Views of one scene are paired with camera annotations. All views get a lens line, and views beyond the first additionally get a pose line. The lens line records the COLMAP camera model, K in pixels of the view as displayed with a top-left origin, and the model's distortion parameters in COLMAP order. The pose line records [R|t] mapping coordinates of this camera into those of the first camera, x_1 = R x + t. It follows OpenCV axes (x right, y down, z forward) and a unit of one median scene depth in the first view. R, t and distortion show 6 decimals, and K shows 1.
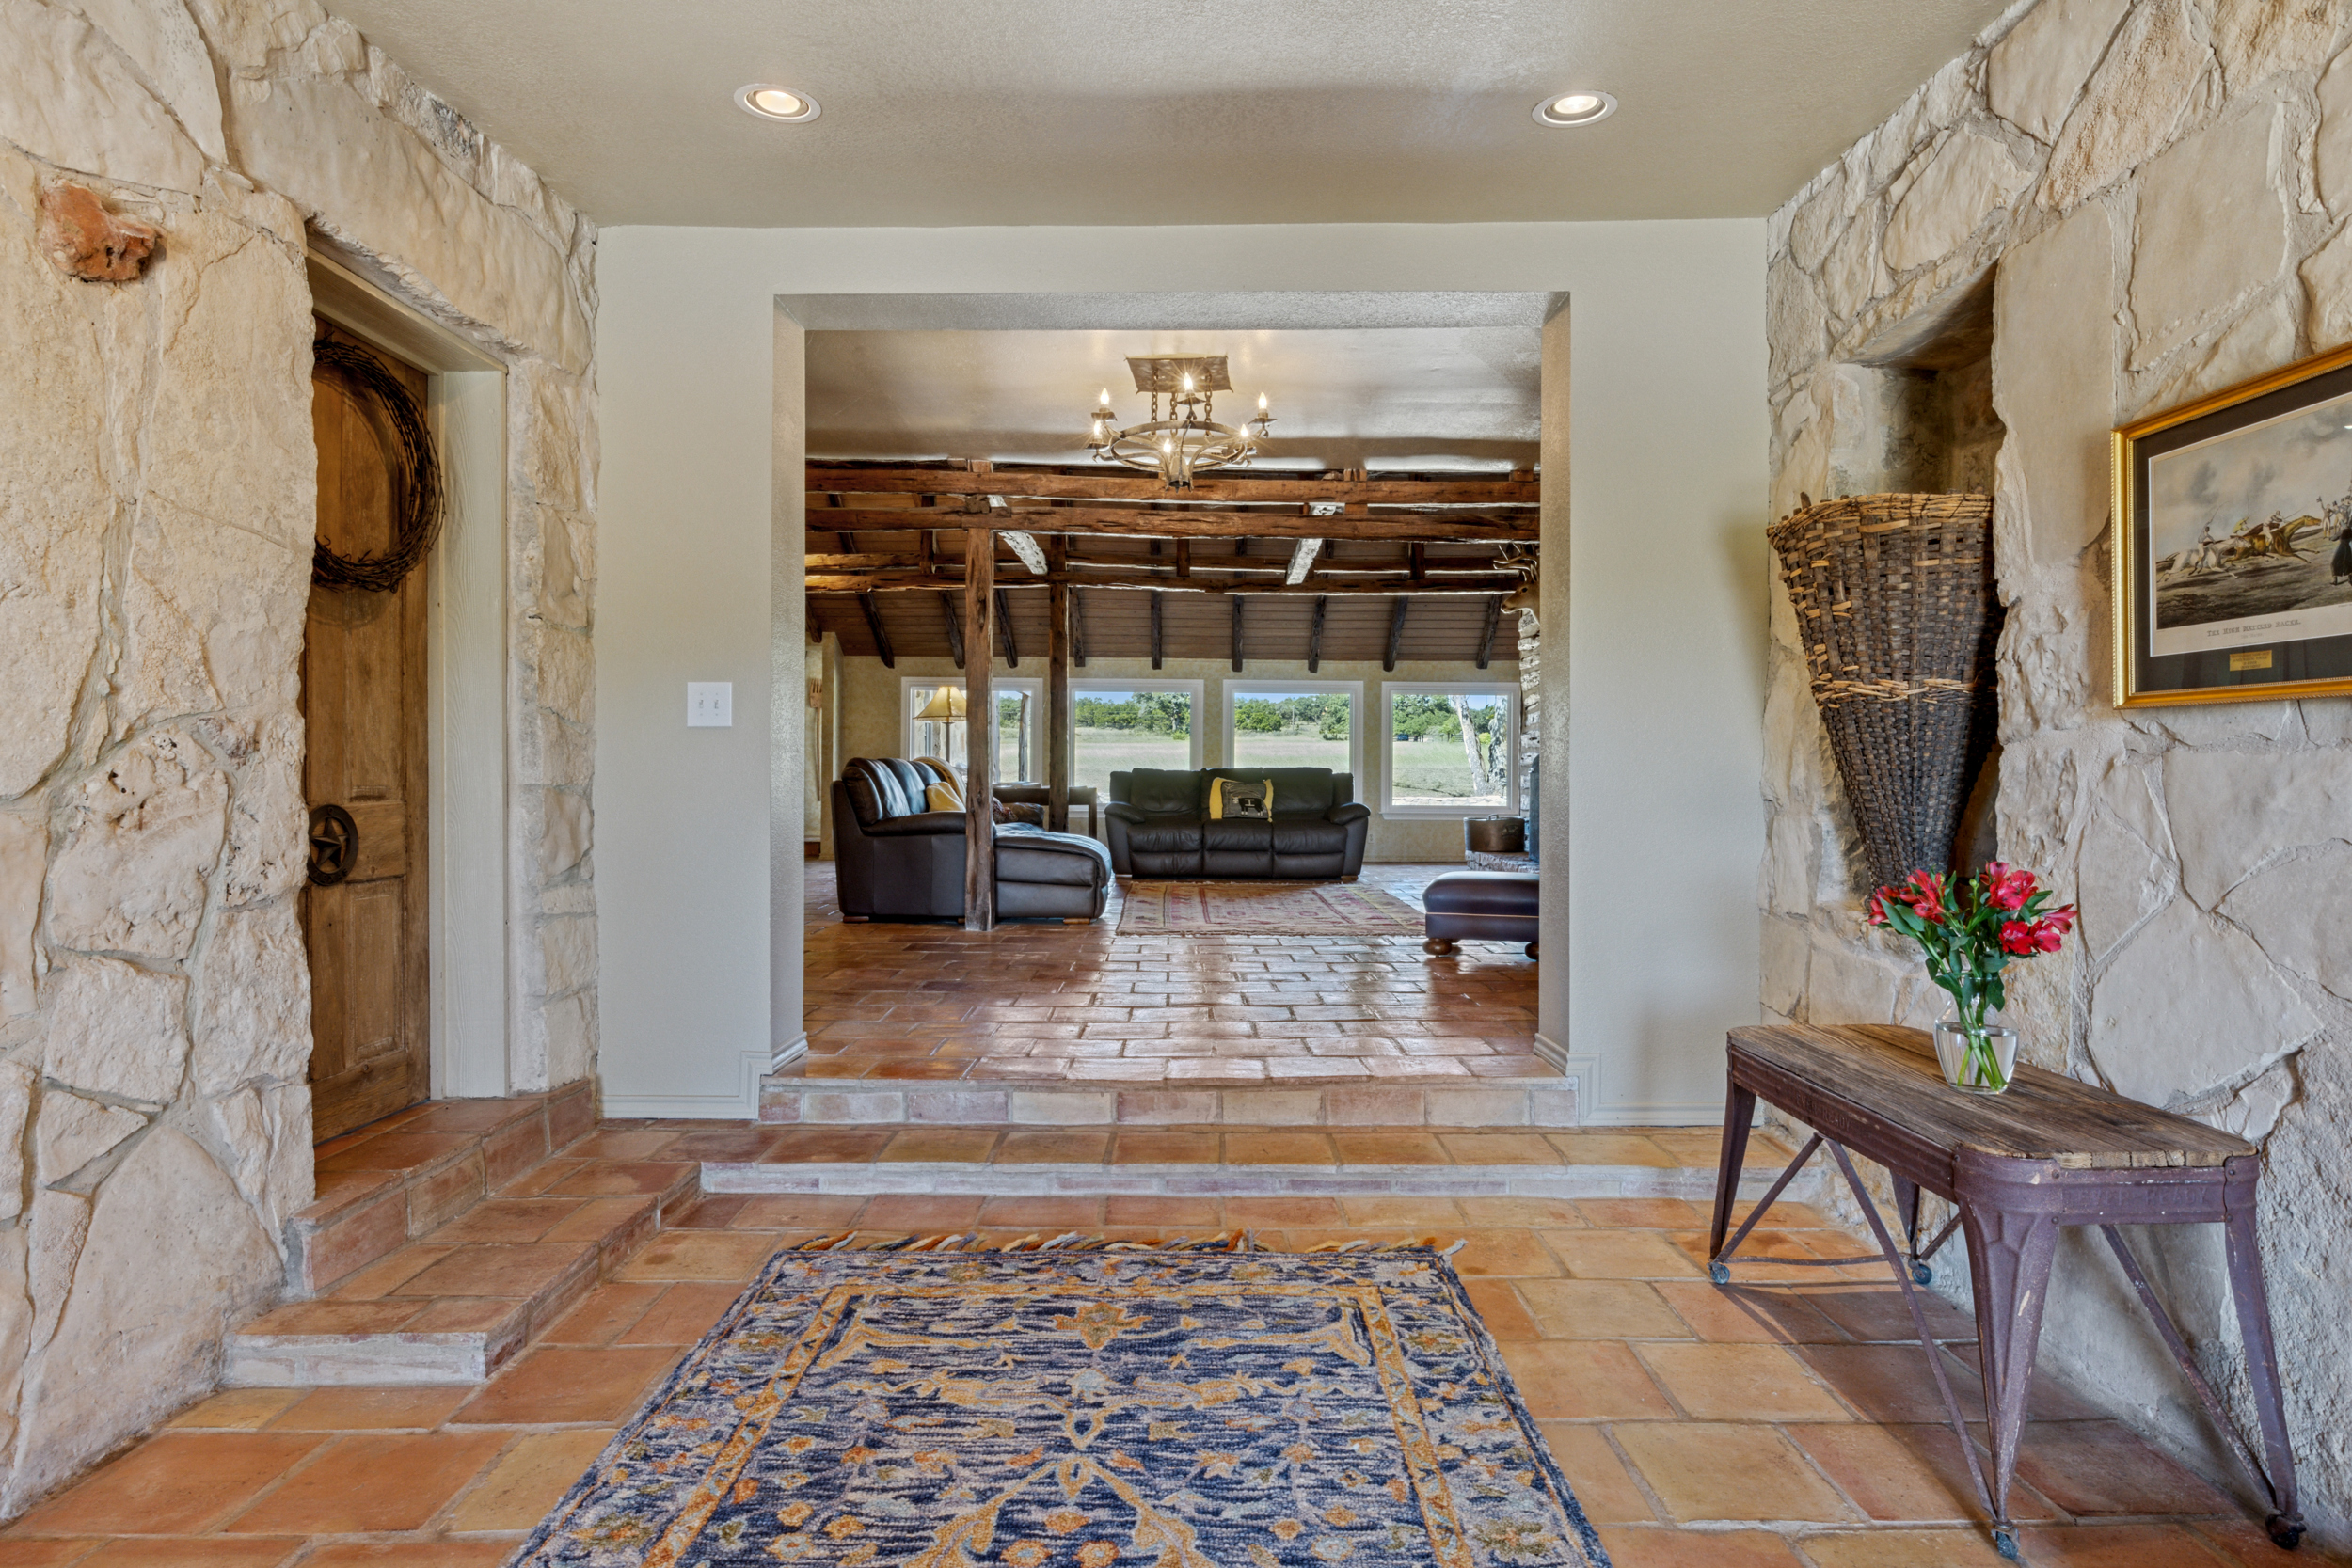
lens RADIAL K [[1280.1, 0, 1173.5], [0, 1280.1, 777.6], [0, 0, 1]] dist [0.000623, -0.000693]
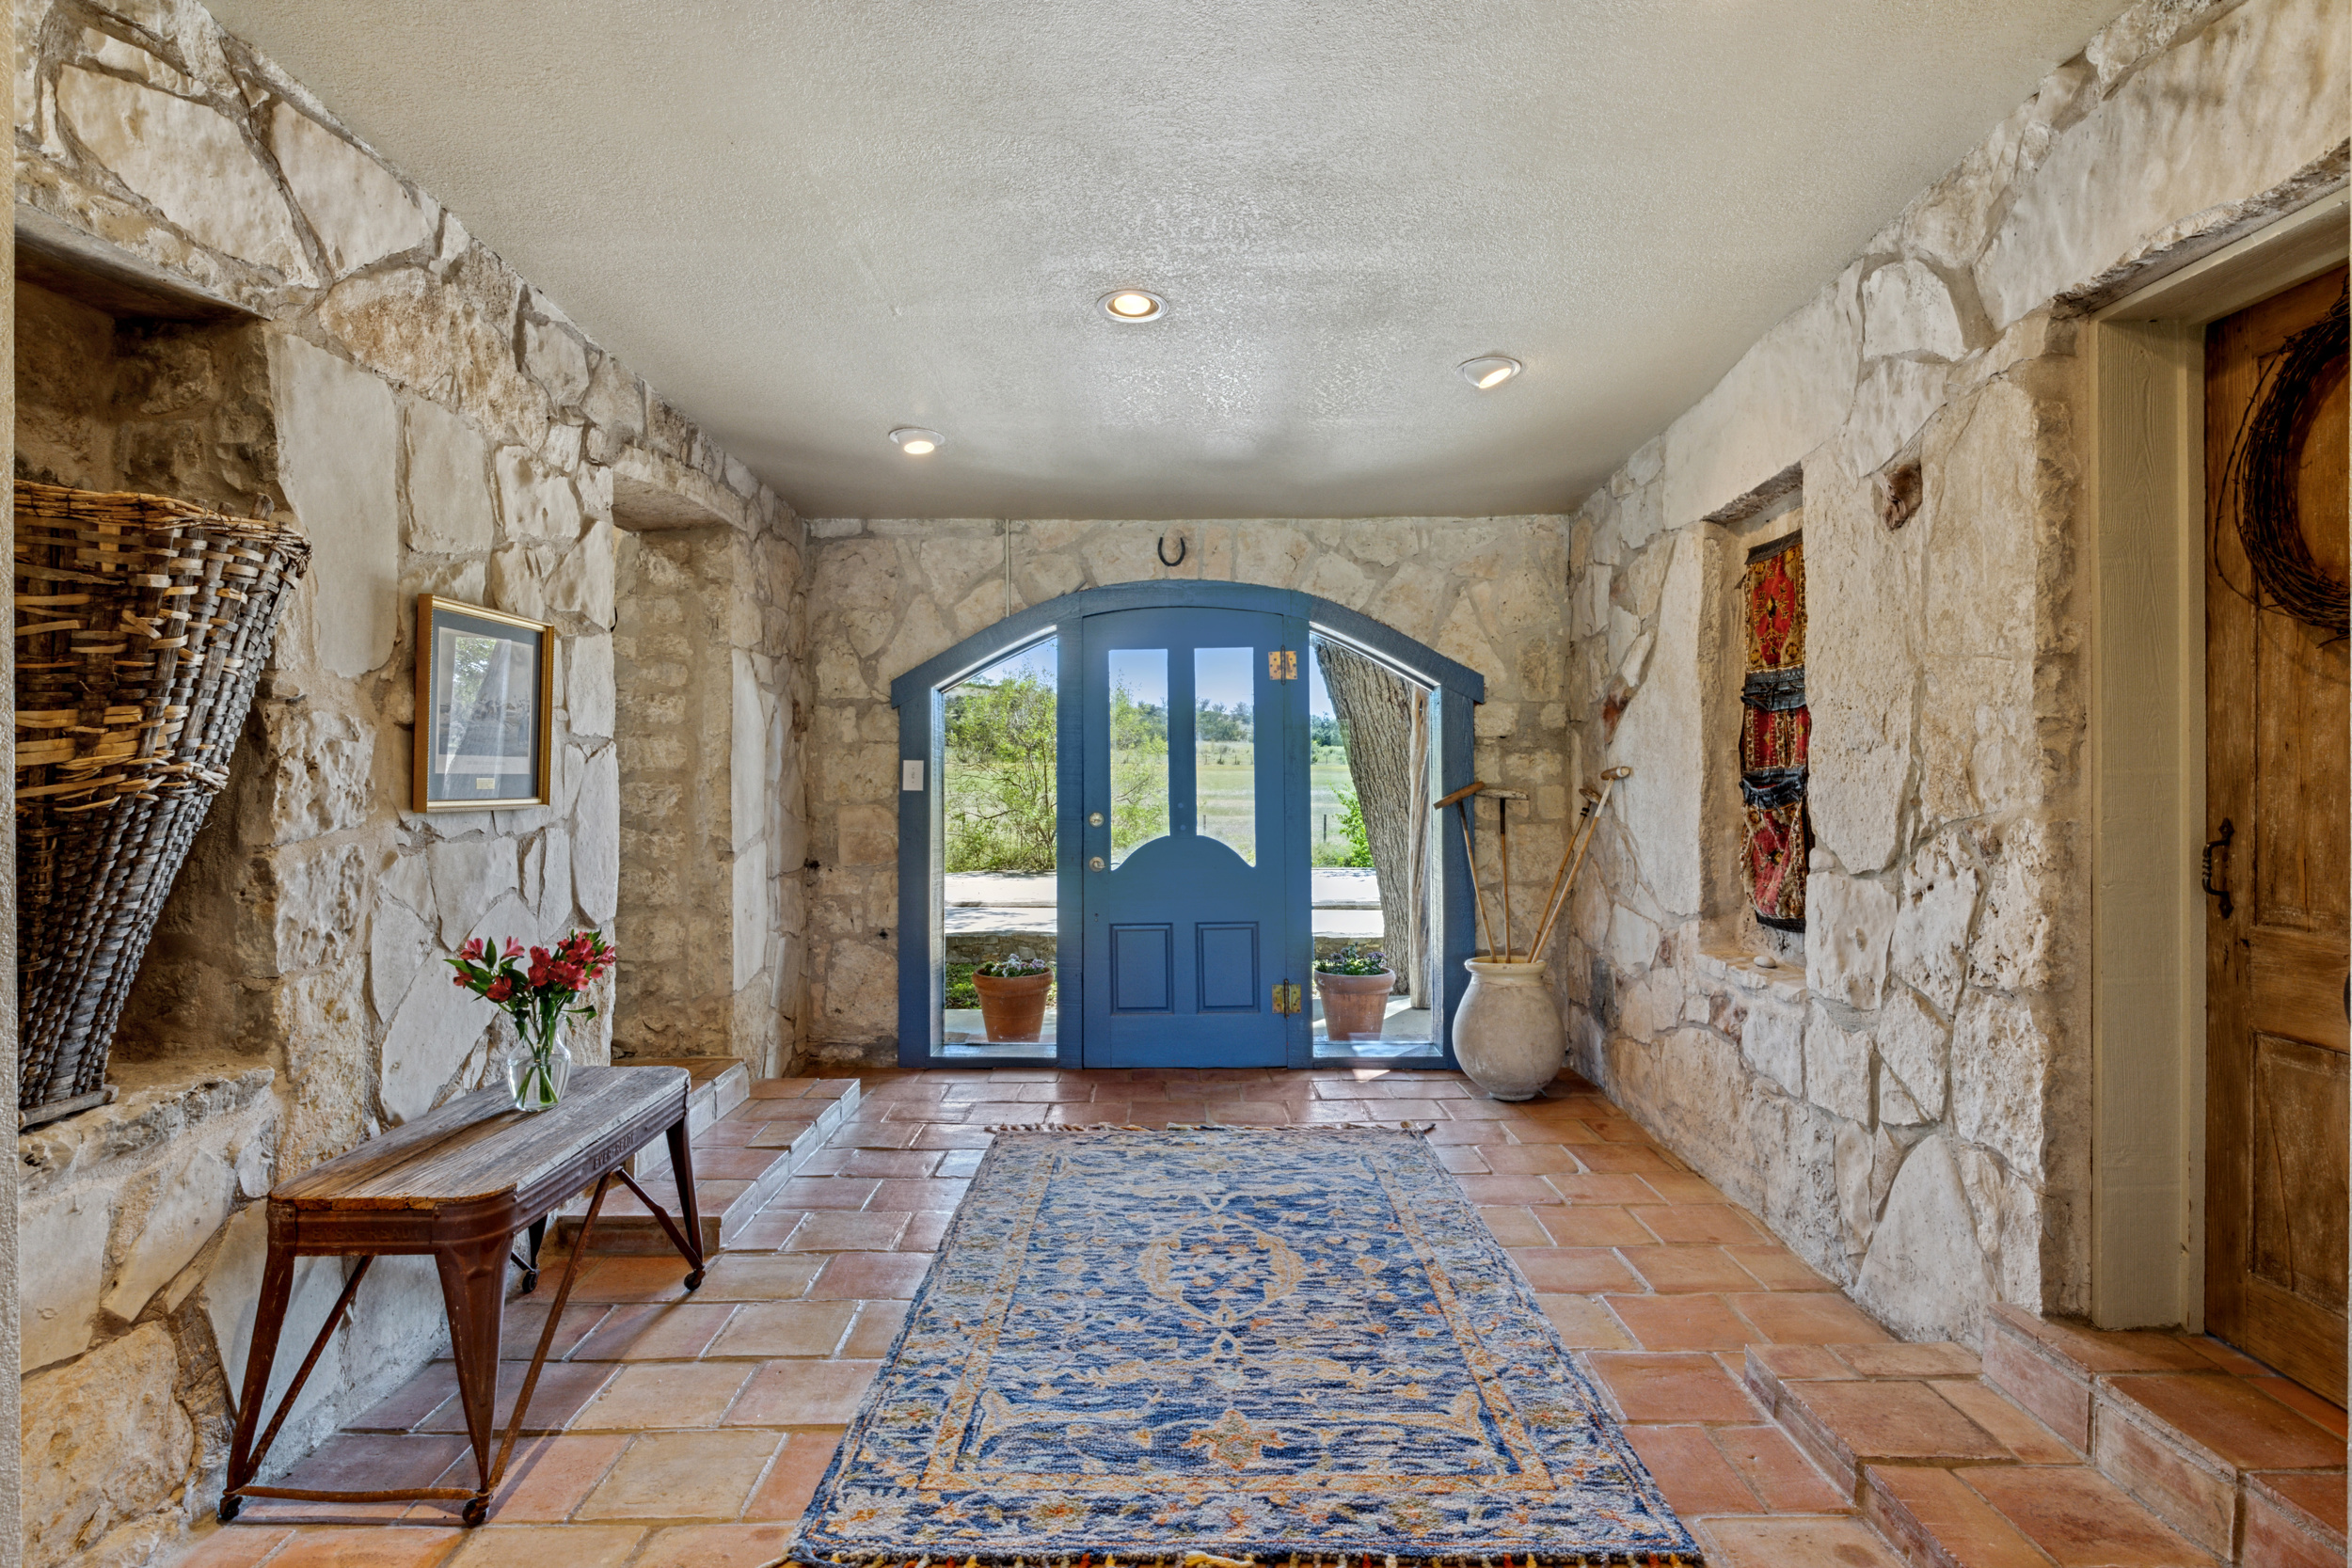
lens RADIAL K [[1280.1, 0, 1183.2], [0, 1280.1, 767.3], [0, 0, 1]] dist [0.000623, -0.000693]
pose [[-0.999919, -0.002867, -0.012362, -0.005443], [-0.002875, 0.999996, 0.000629, -0.094223], [0.012360, 0.000664, -0.999923, 2.130295]]
